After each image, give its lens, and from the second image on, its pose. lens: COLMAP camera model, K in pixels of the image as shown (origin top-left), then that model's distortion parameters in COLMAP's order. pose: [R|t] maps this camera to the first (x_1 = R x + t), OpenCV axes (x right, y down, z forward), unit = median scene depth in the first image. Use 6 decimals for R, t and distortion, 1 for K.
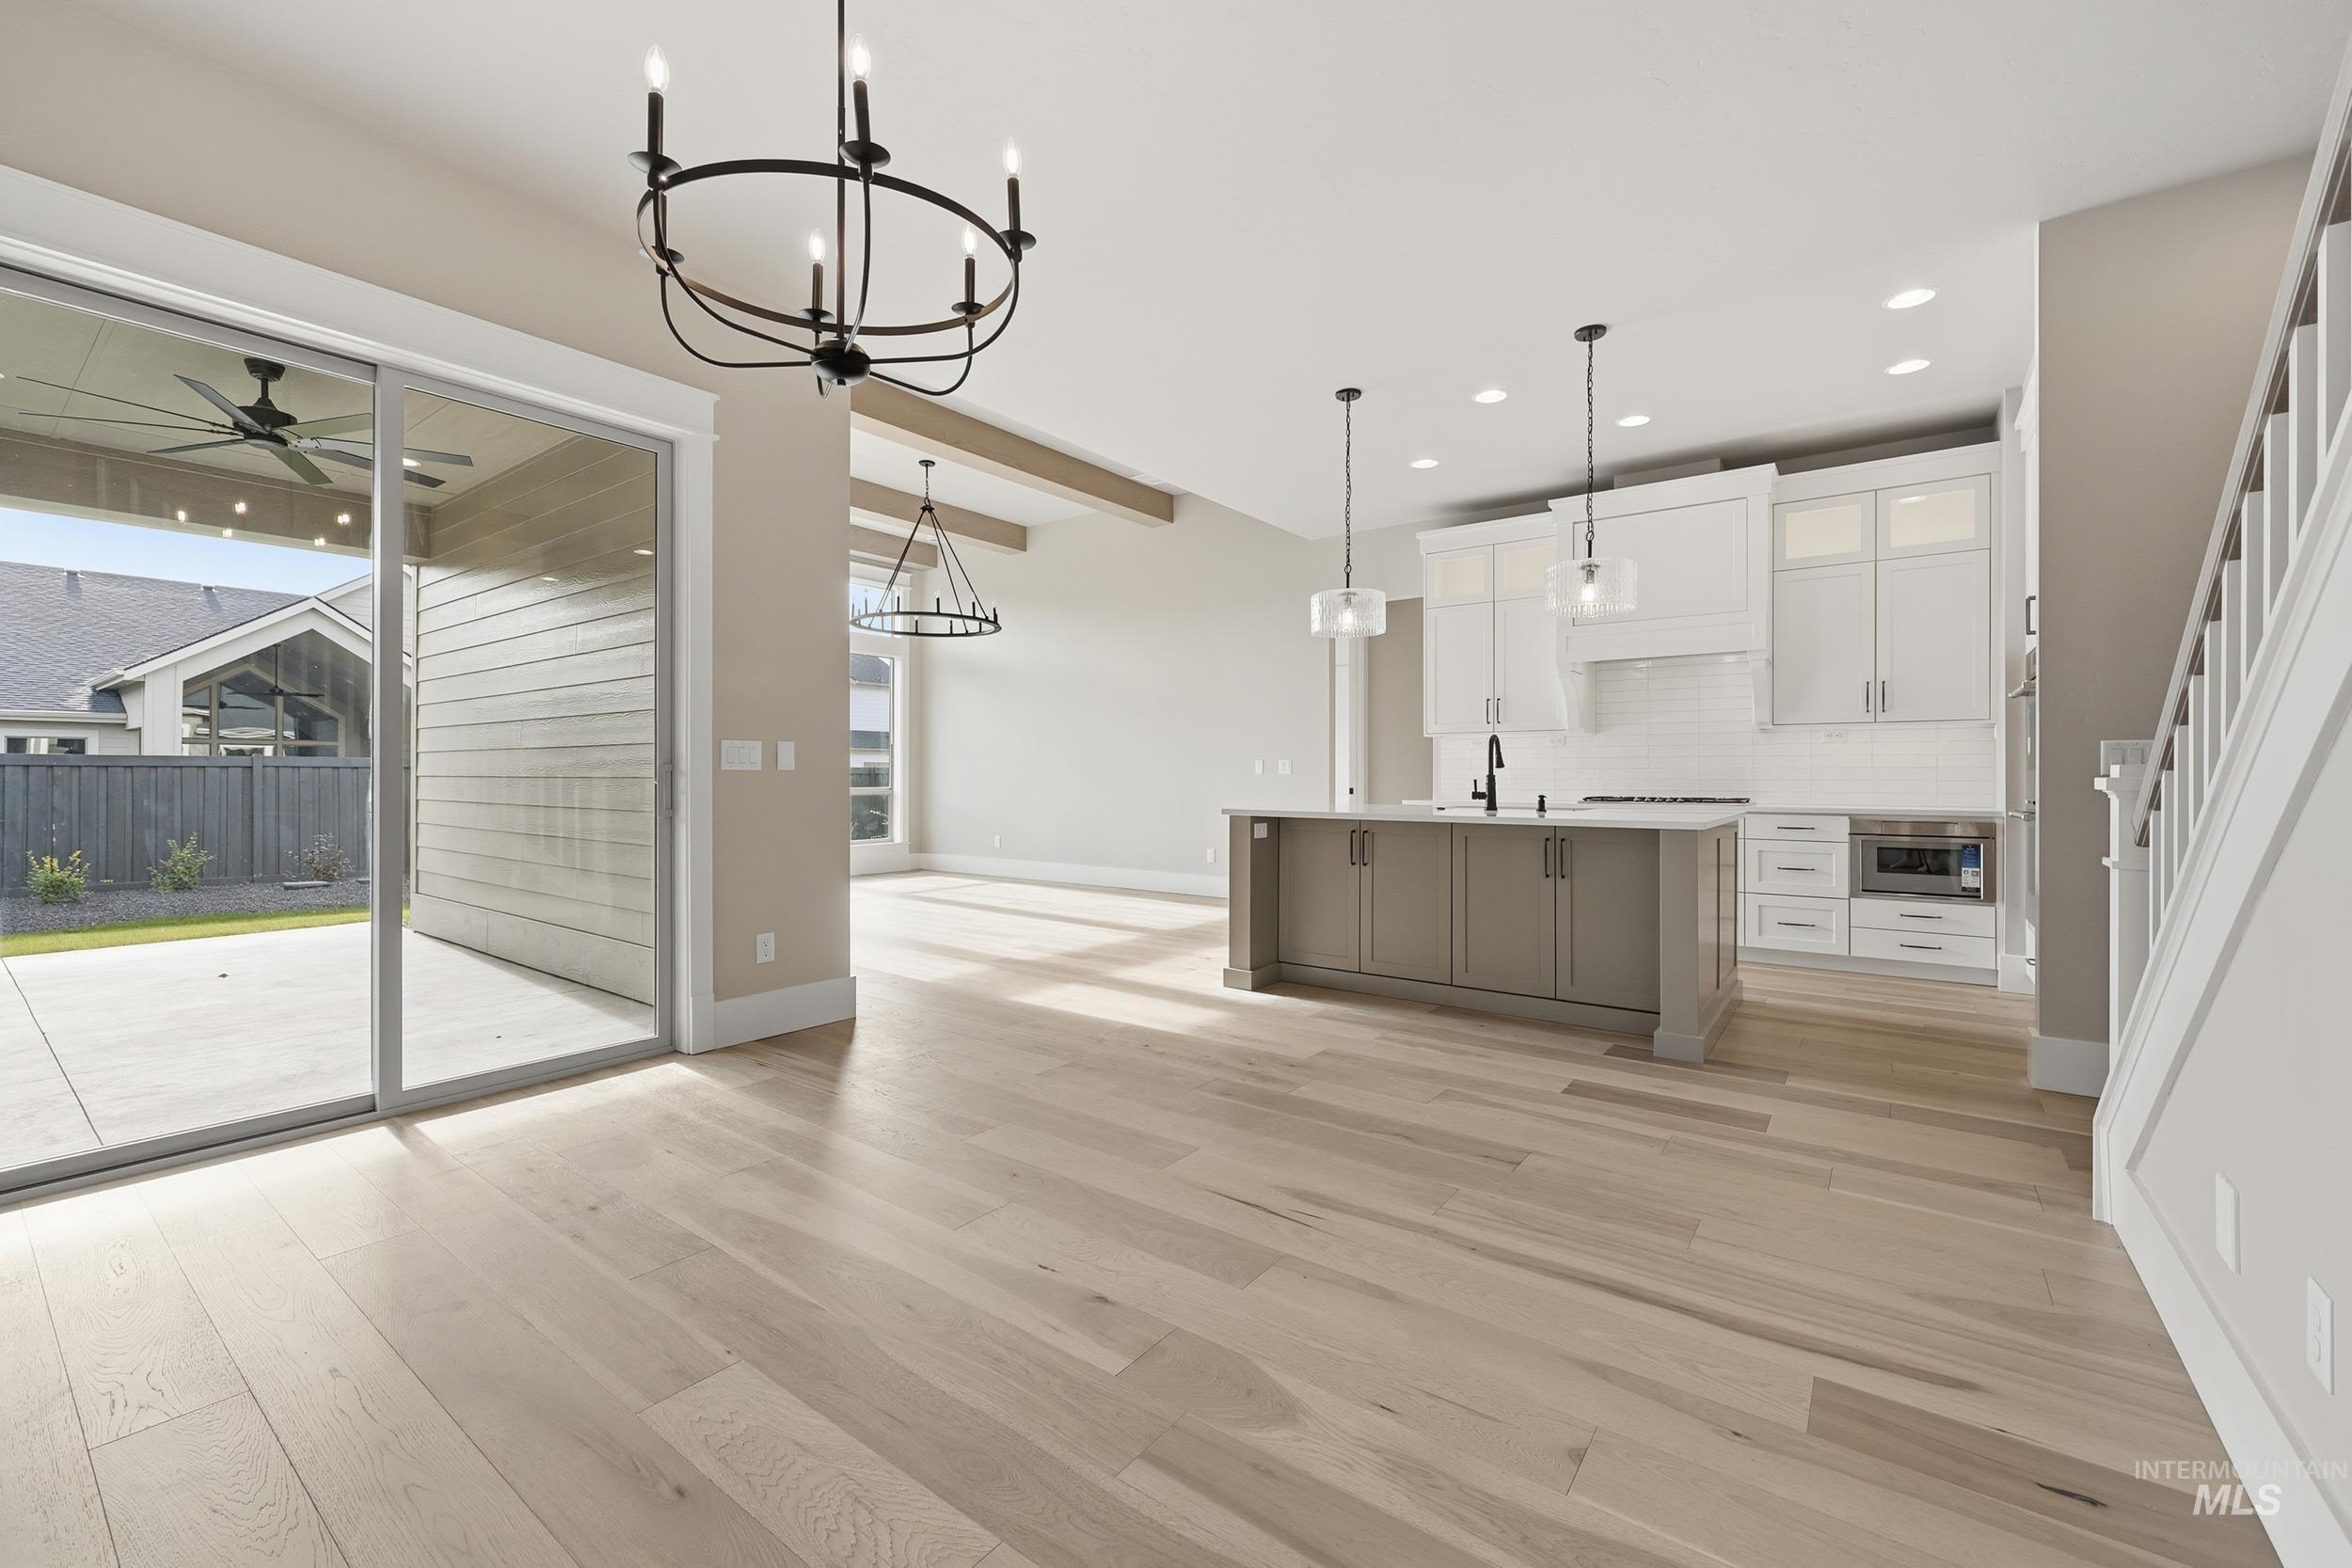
lens RADIAL K [[948.4, 0, 1166.7], [0, 948.4, 787.7], [0, 0, 1]] dist [-0.001278, 0.000700]
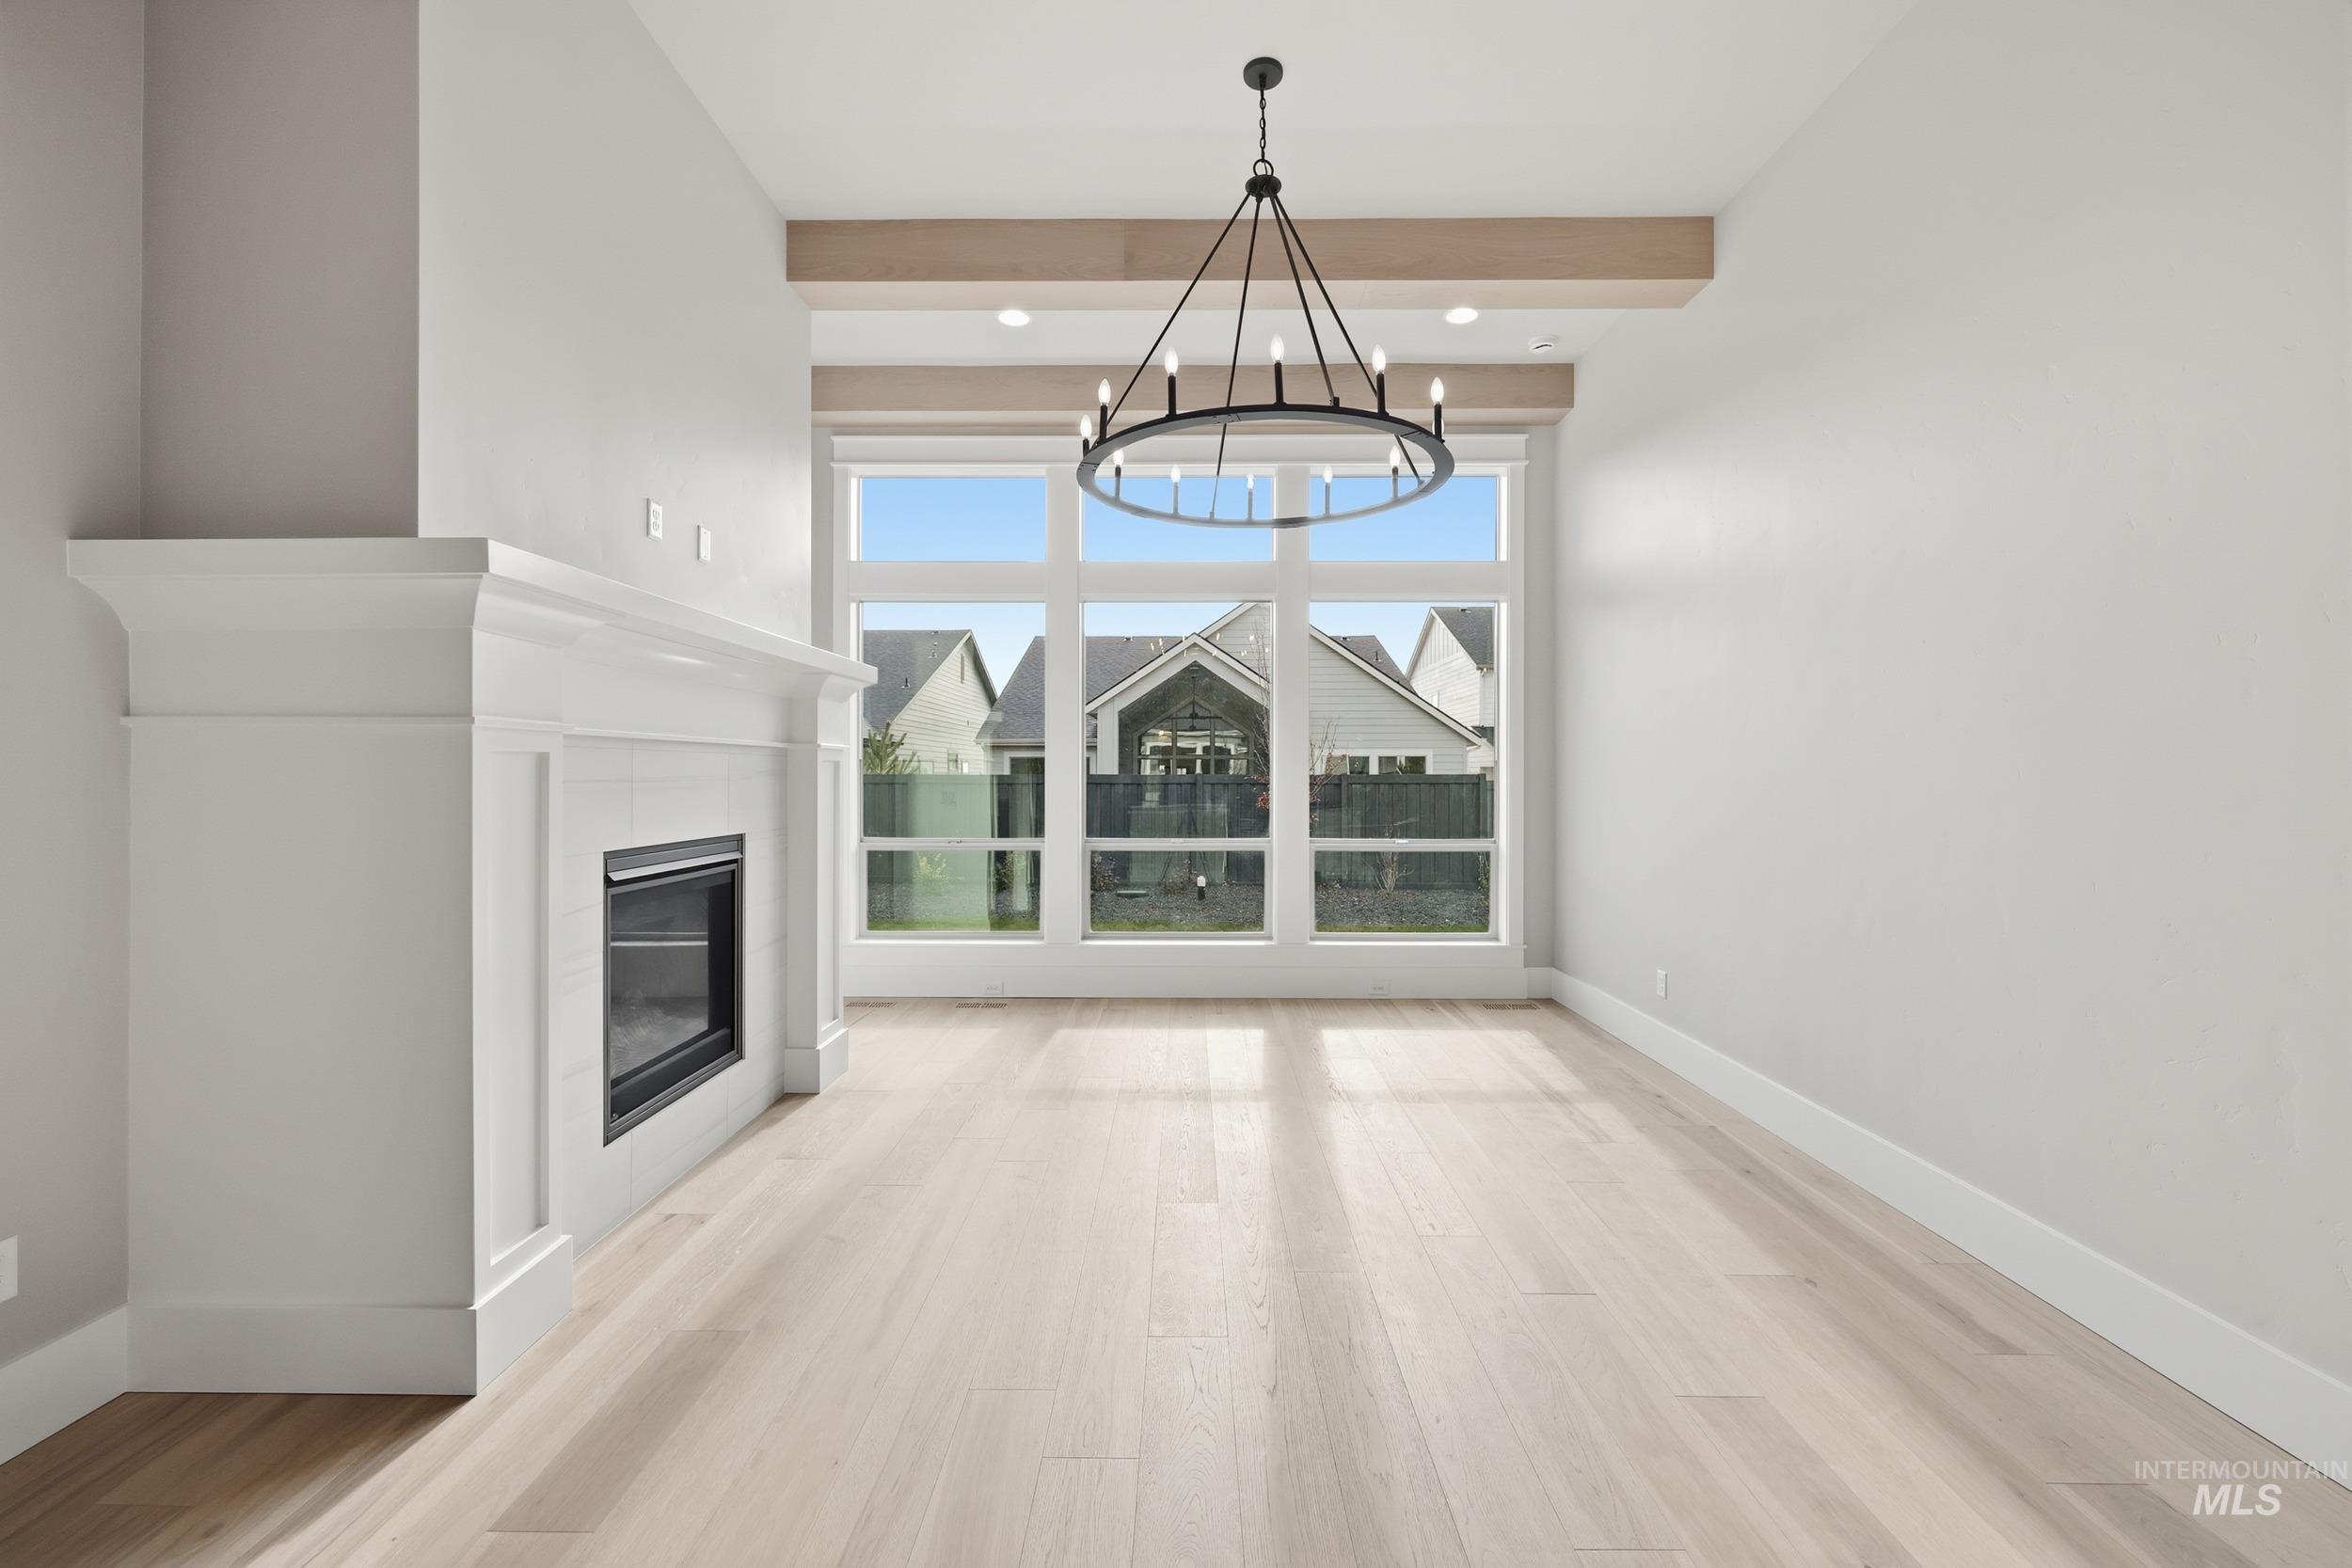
lens RADIAL K [[948.4, 0, 1160.9], [0, 948.4, 762.8], [0, 0, 1]] dist [-0.001278, 0.000700]
pose [[0.580964, -0.013370, -0.813819, 0.100676], [-0.008344, 0.999715, -0.022381, -0.086602], [0.813886, 0.019794, 0.580687, 1.547519]]
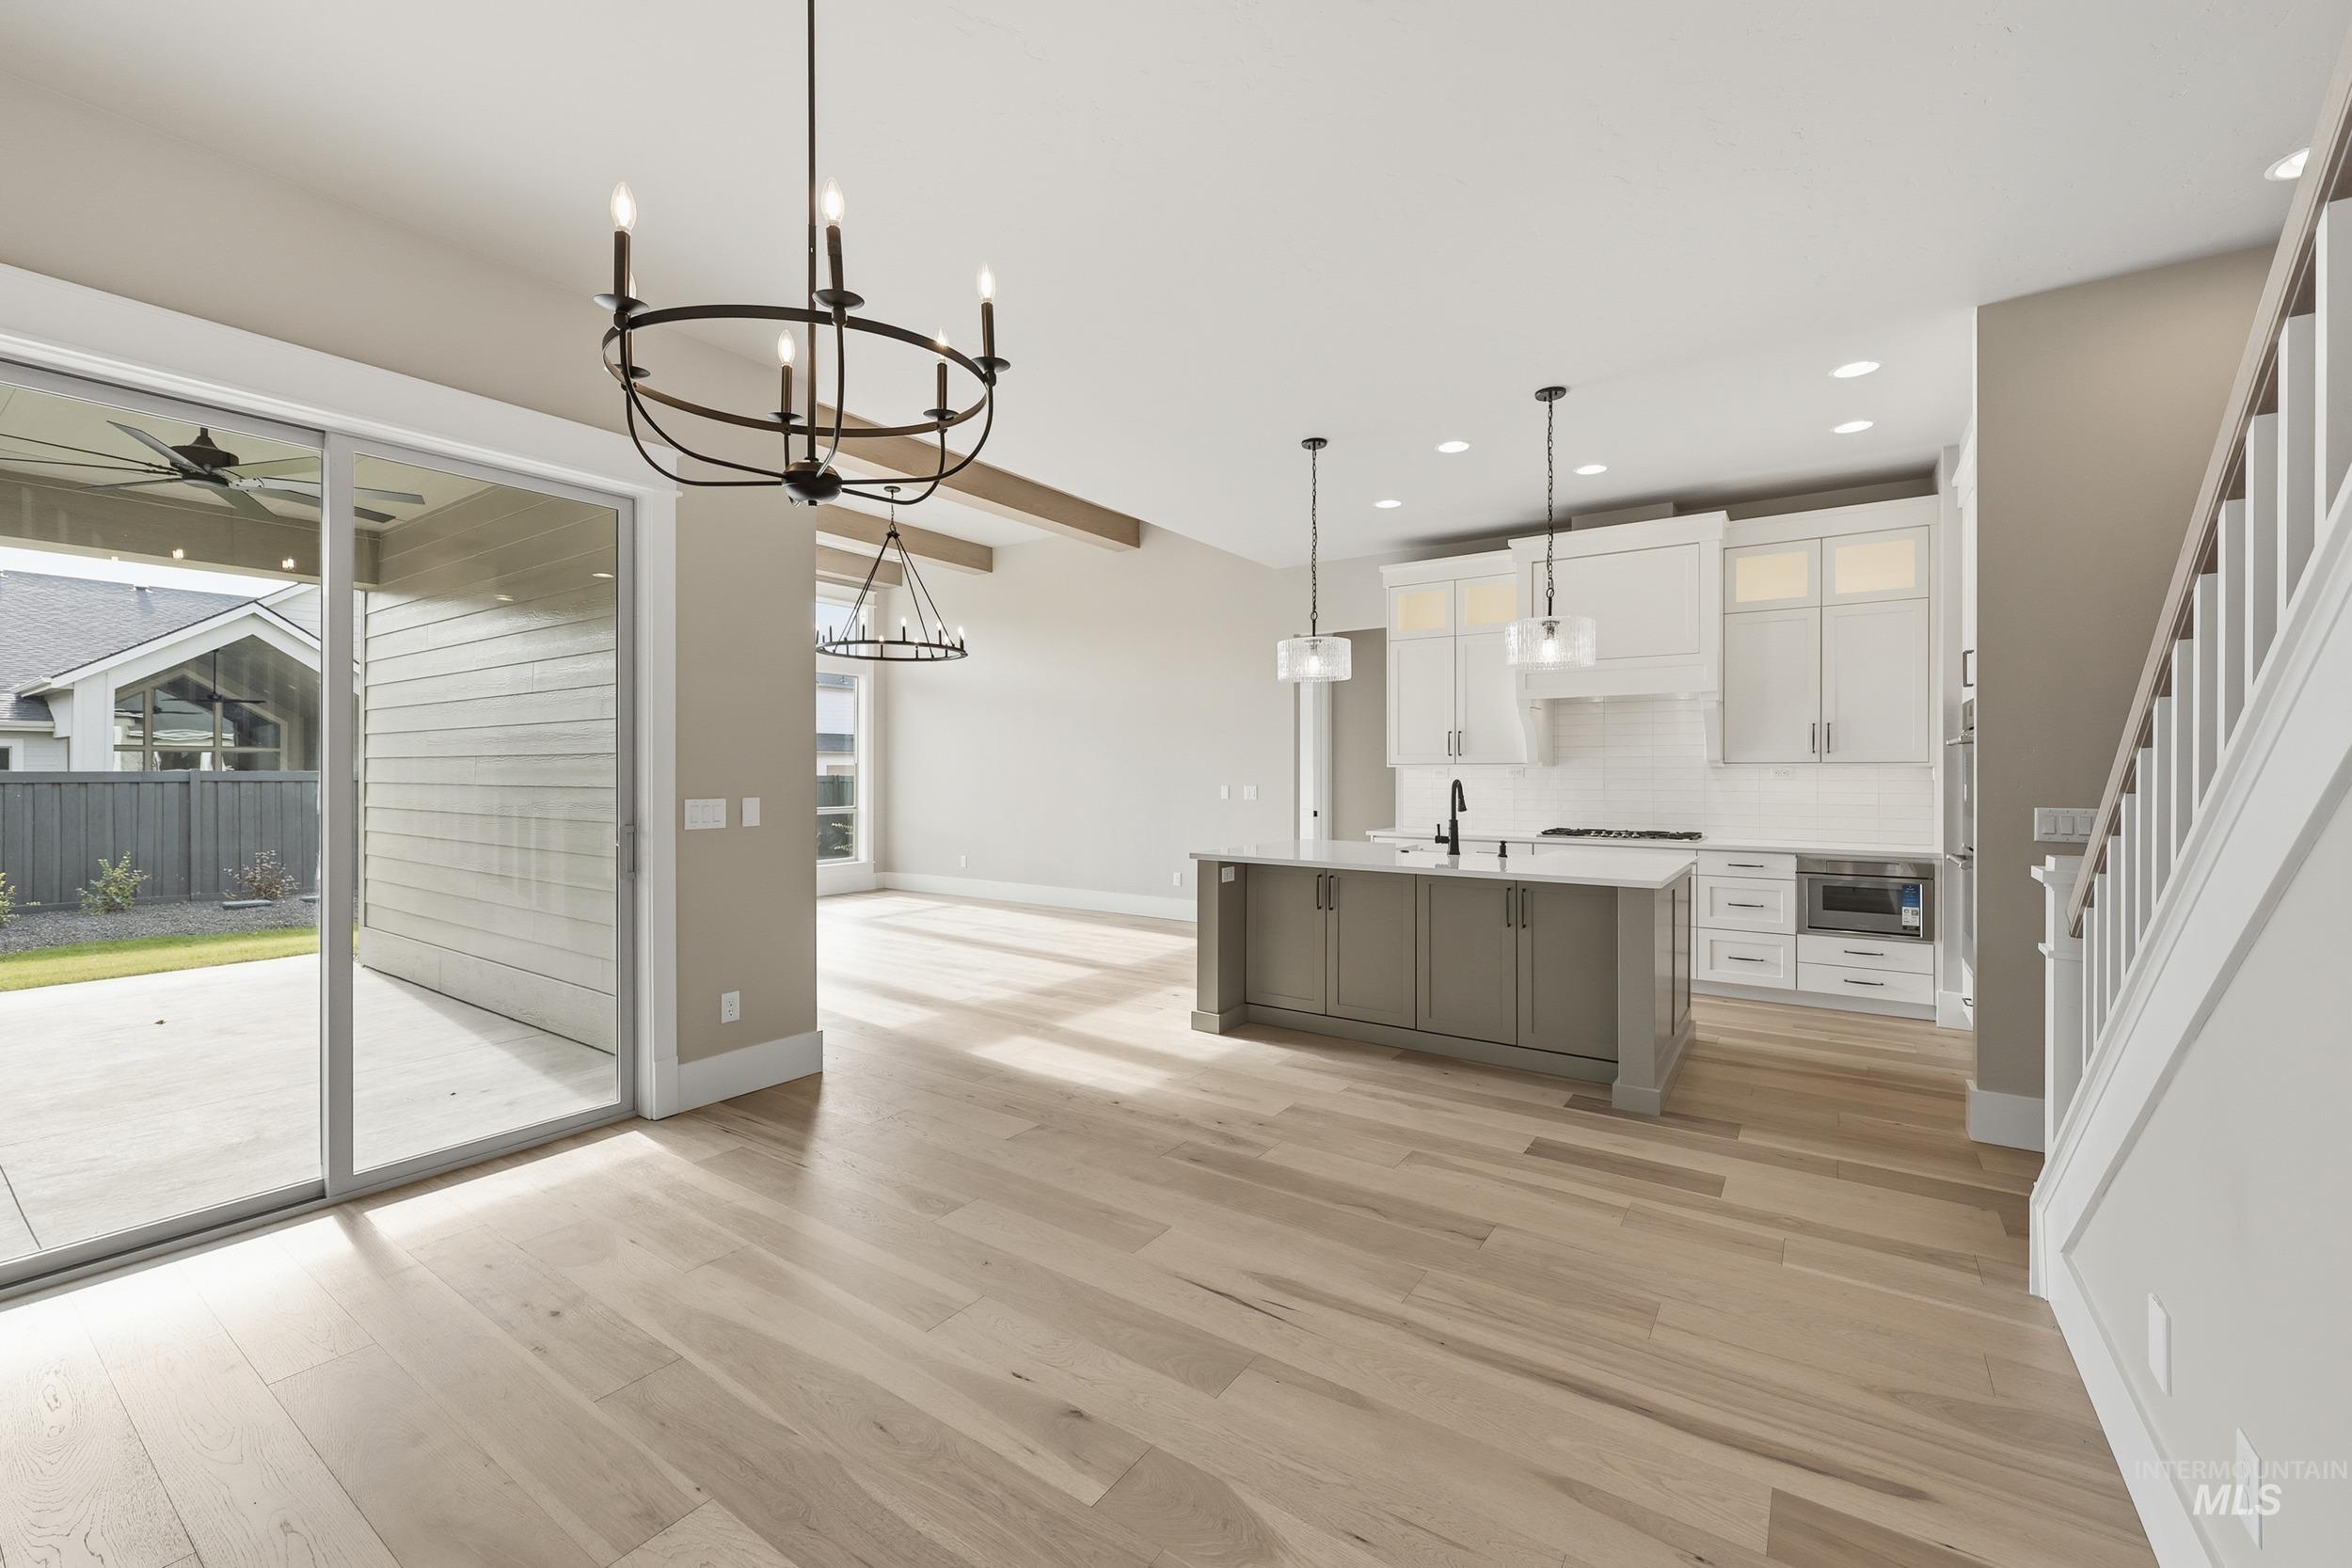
lens RADIAL K [[948.4, 0, 1166.6], [0, 948.4, 779.4], [0, 0, 1]] dist [-0.001278, 0.000700]
pose [[0.999321, -0.001758, 0.036809, -0.004554], [0.001964, 0.999983, -0.005556, -0.065692], [-0.036799, 0.005625, 0.999307, -0.004429]]
